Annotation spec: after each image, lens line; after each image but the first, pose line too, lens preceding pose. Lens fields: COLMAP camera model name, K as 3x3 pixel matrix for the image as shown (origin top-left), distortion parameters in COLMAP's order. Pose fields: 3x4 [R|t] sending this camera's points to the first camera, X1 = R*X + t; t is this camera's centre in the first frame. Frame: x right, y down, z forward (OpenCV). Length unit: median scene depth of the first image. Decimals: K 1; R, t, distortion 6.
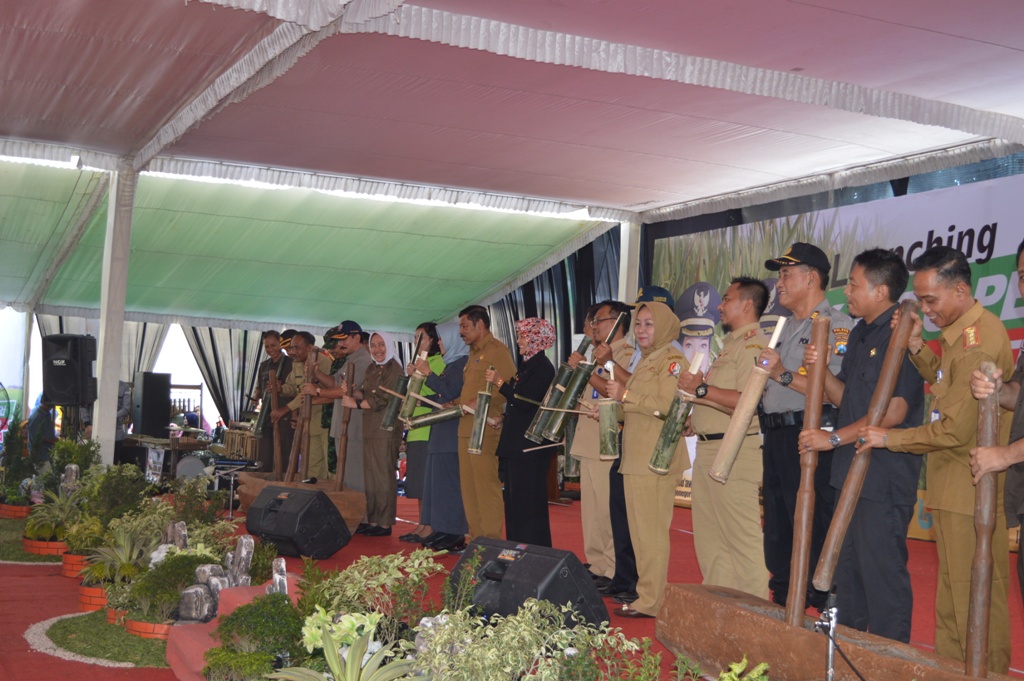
lens RADIAL K [[1337.2, 0, 512.0], [0, 1337.2, 340.5], [0, 0, 1]] dist [0.003676, 0.019519]
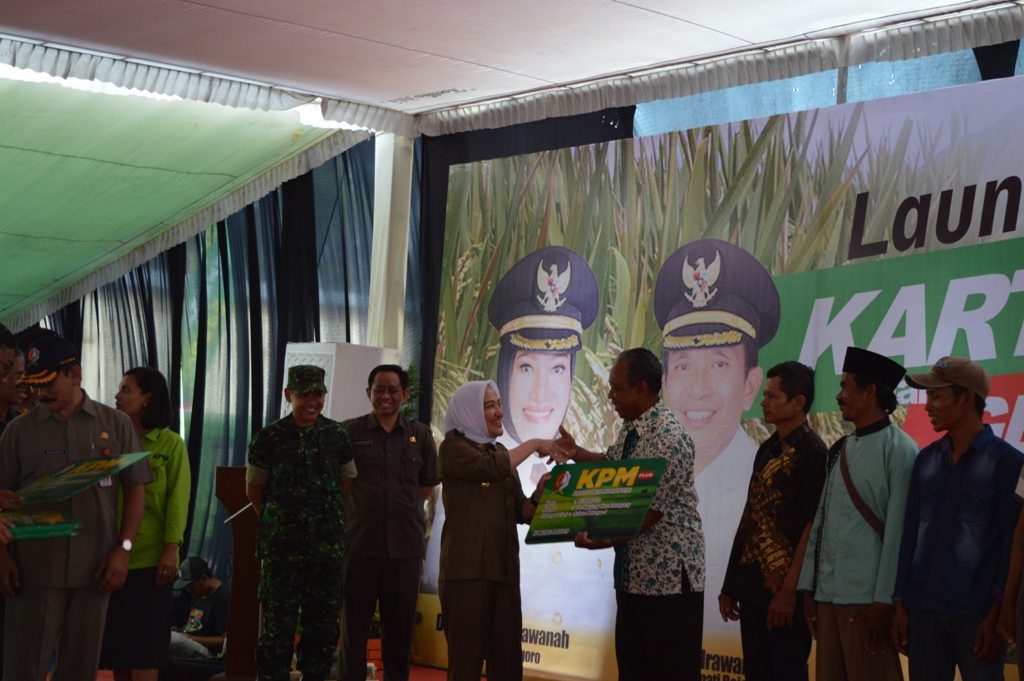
lens RADIAL K [[1851.1, 0, 512.0], [0, 1851.1, 340.5], [0, 0, 1]] dist [0.015399, 0.066761]
pose [[0.970476, 0.007344, 0.241088, -0.047478], [-0.006841, 0.999972, -0.002922, -0.004751], [-0.241103, 0.001187, 0.970499, 0.303618]]
